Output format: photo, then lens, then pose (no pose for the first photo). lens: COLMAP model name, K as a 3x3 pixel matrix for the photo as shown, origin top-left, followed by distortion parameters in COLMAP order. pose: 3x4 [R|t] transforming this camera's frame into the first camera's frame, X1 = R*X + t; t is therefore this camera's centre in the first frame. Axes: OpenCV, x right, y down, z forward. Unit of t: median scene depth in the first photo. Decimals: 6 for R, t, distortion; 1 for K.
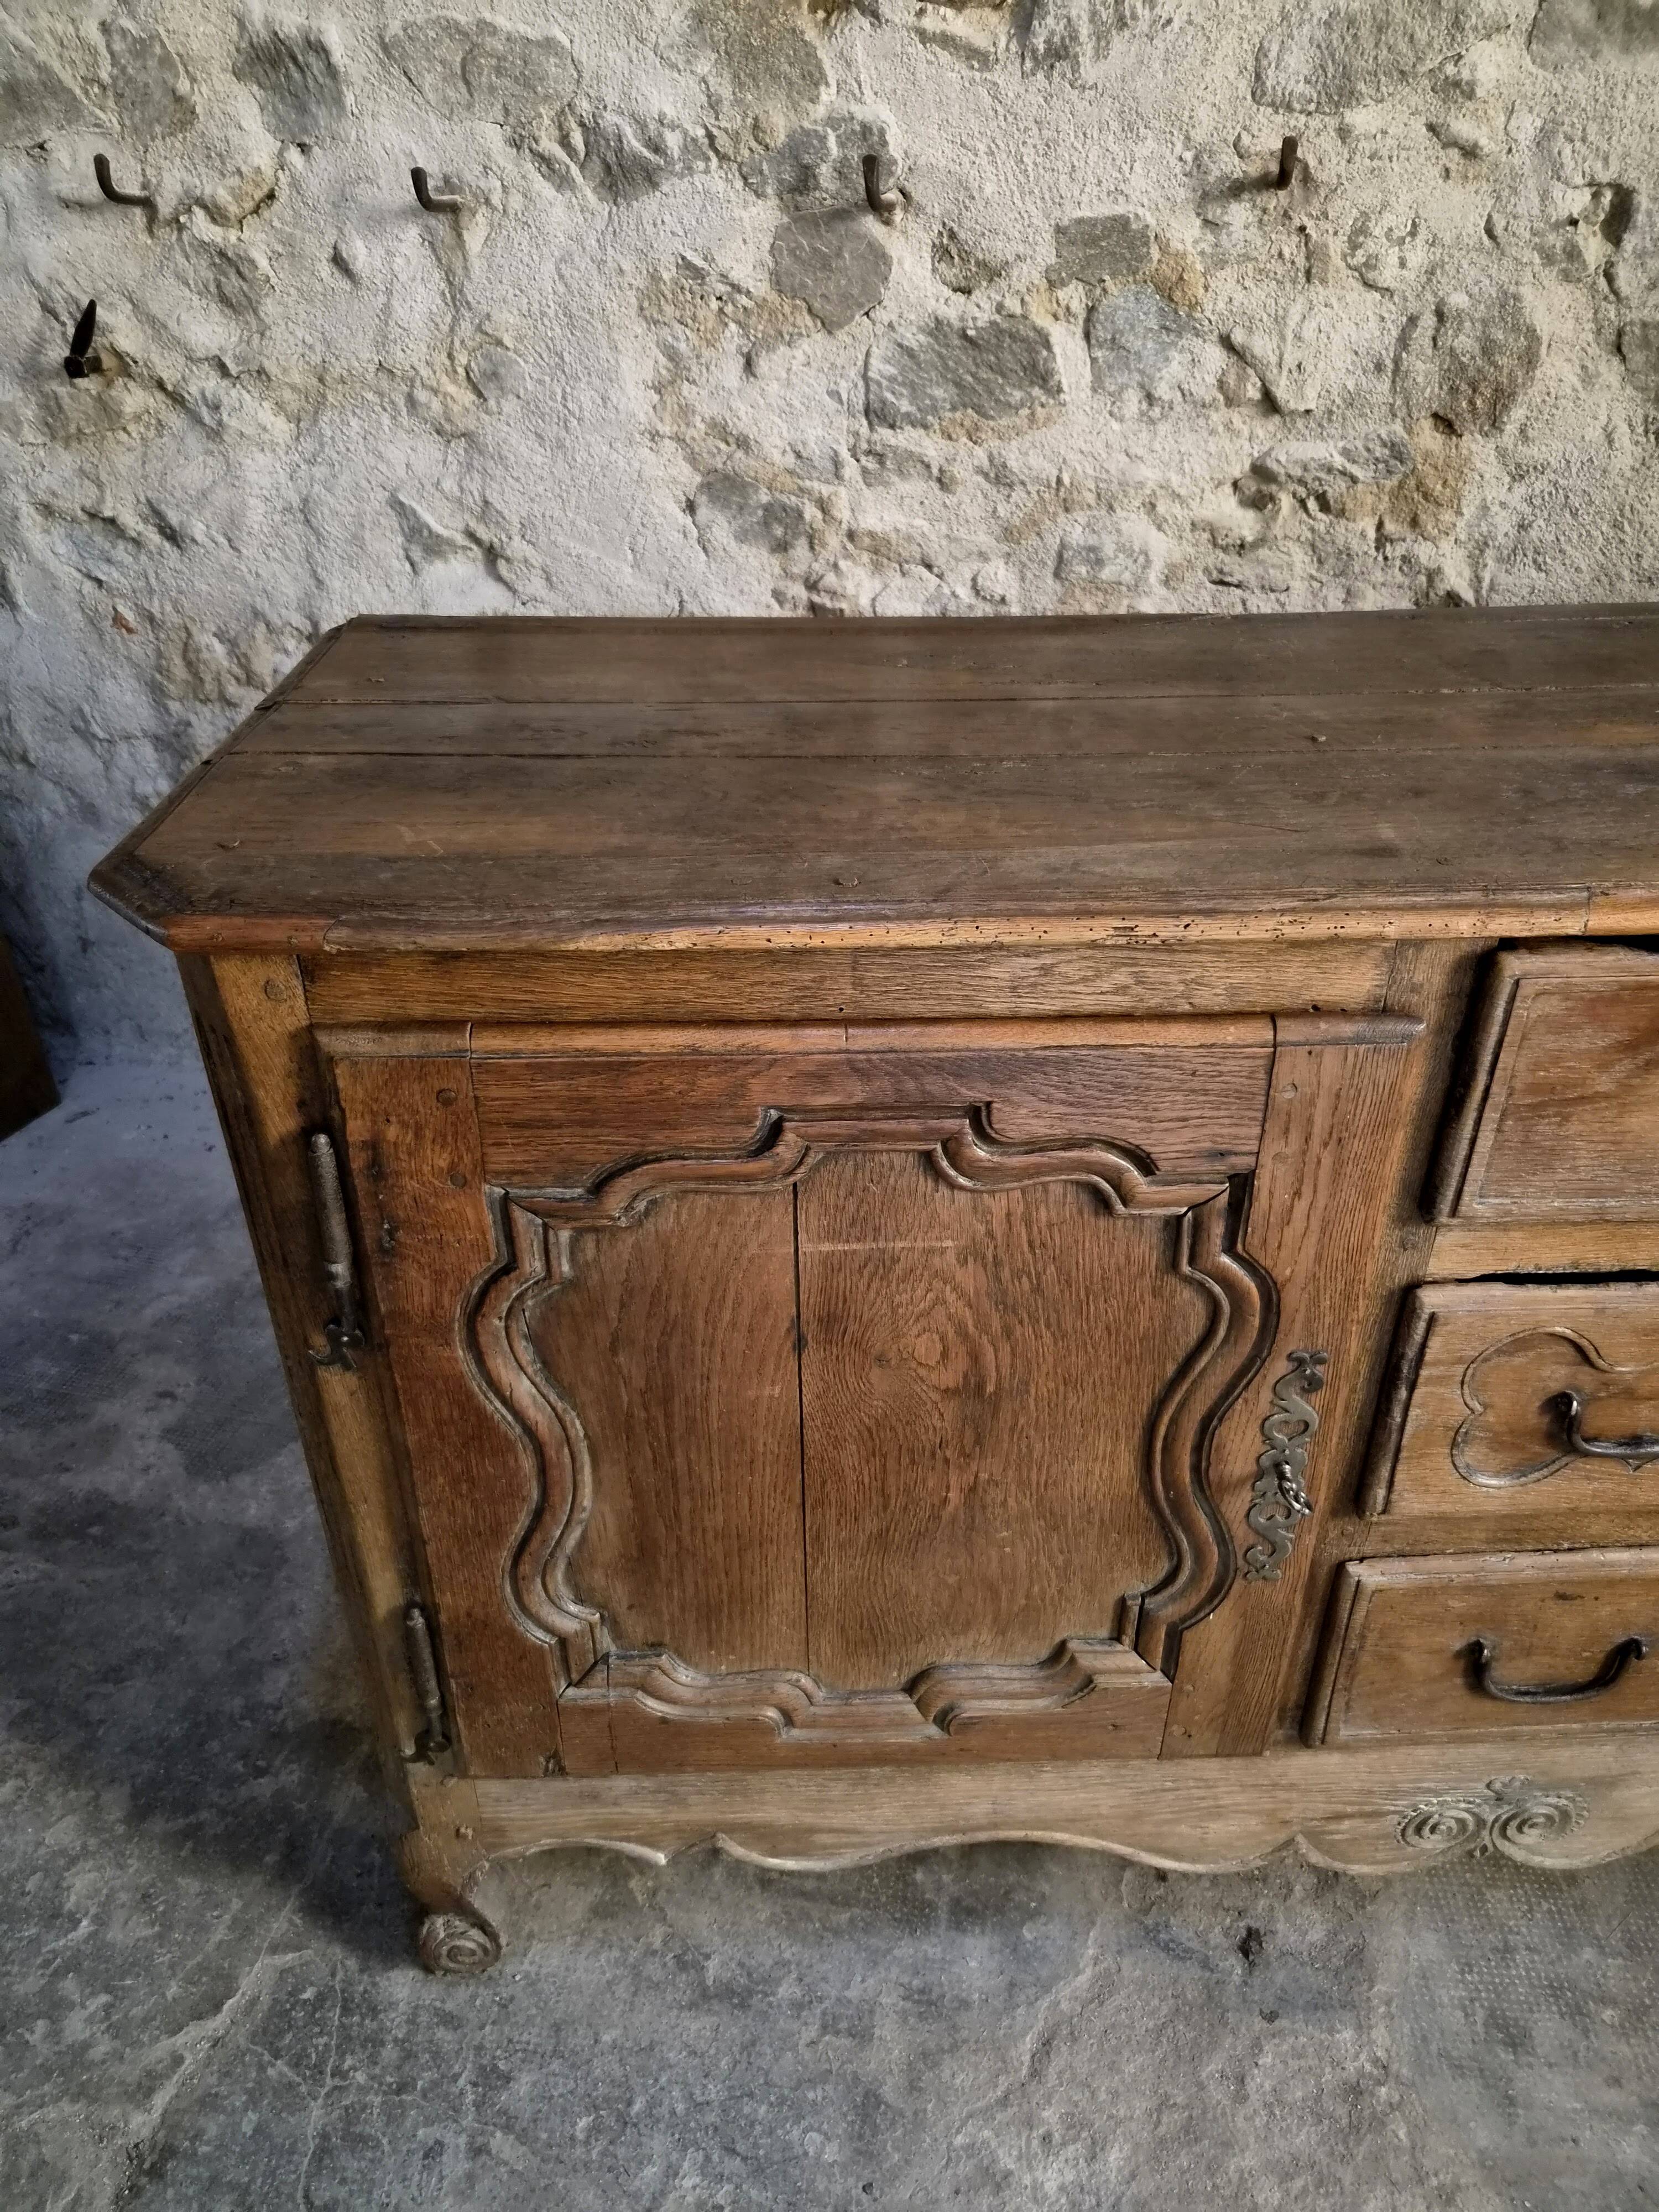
lens RADIAL K [[1494.2, 0, 825.8], [0, 1494.2, 1119.7], [0, 0, 1]] dist [0.062392, -0.050724]
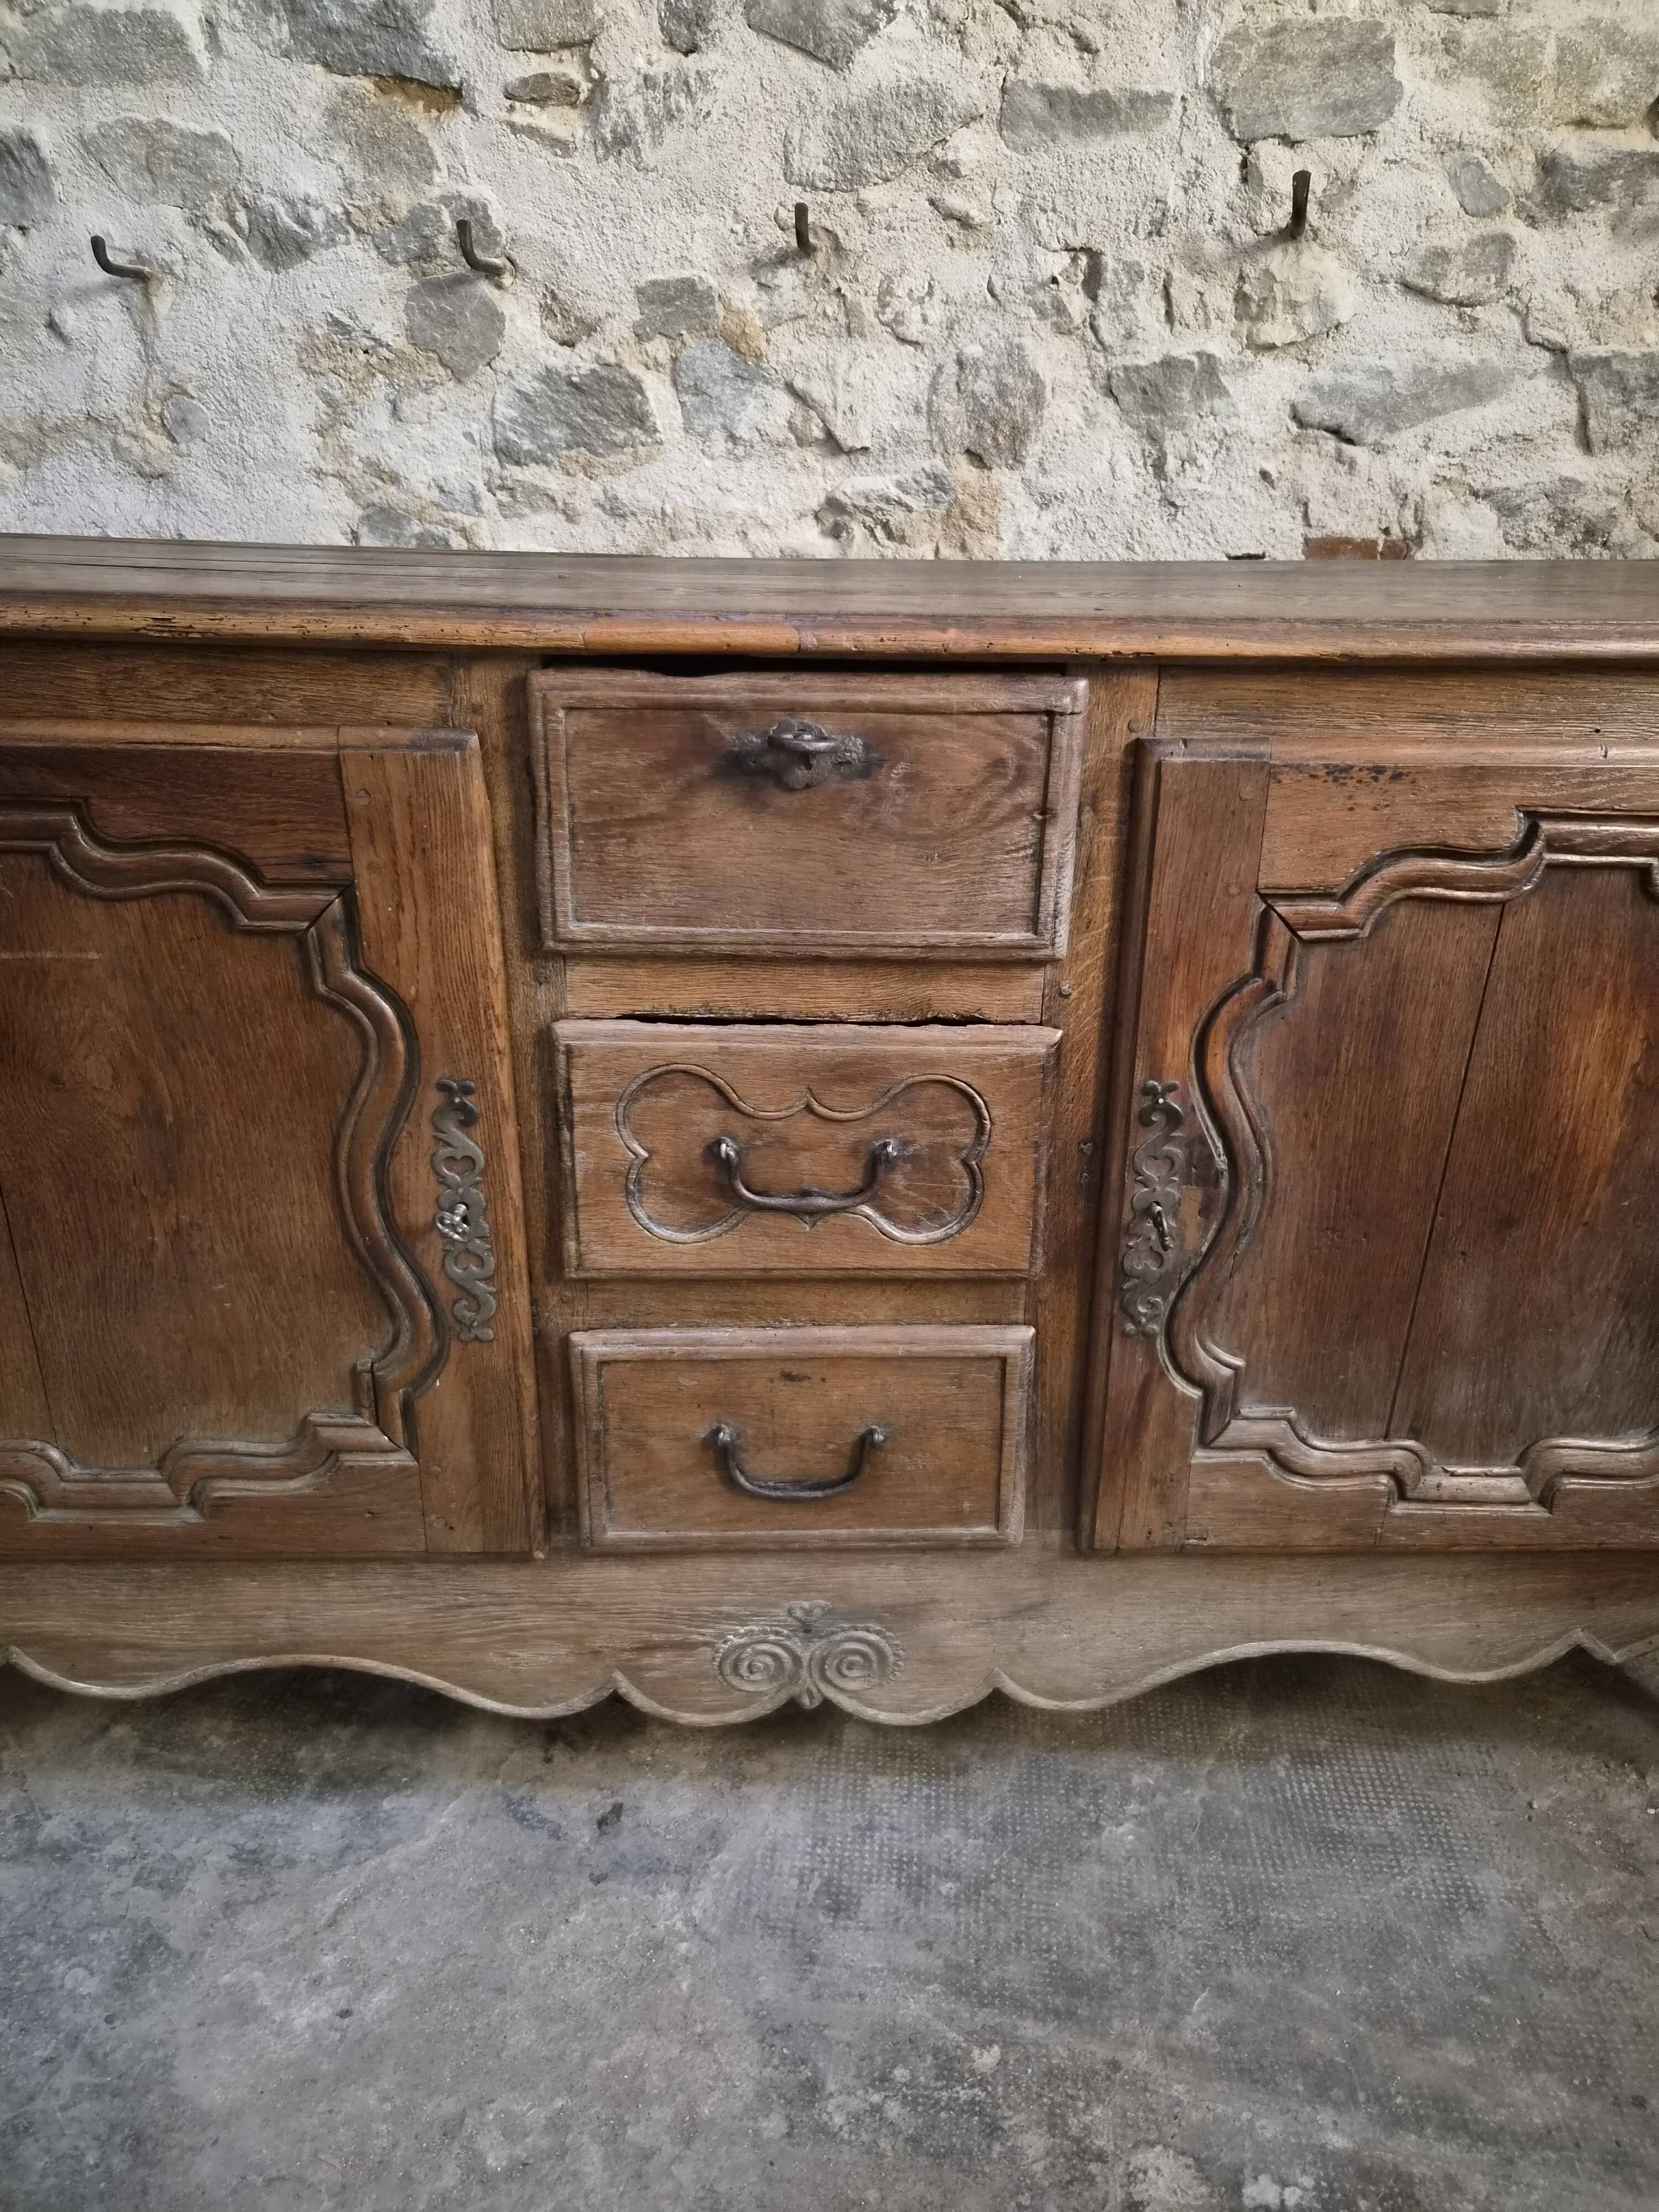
lens RADIAL K [[1501.1, 0, 854.3], [0, 1501.1, 1095.1], [0, 0, 1]] dist [0.061186, -0.050582]
pose [[0.999661, 0.024469, -0.008928, 0.332454], [-0.025543, 0.988033, -0.152112, 0.173505], [0.005099, 0.152289, 0.988323, -0.031444]]
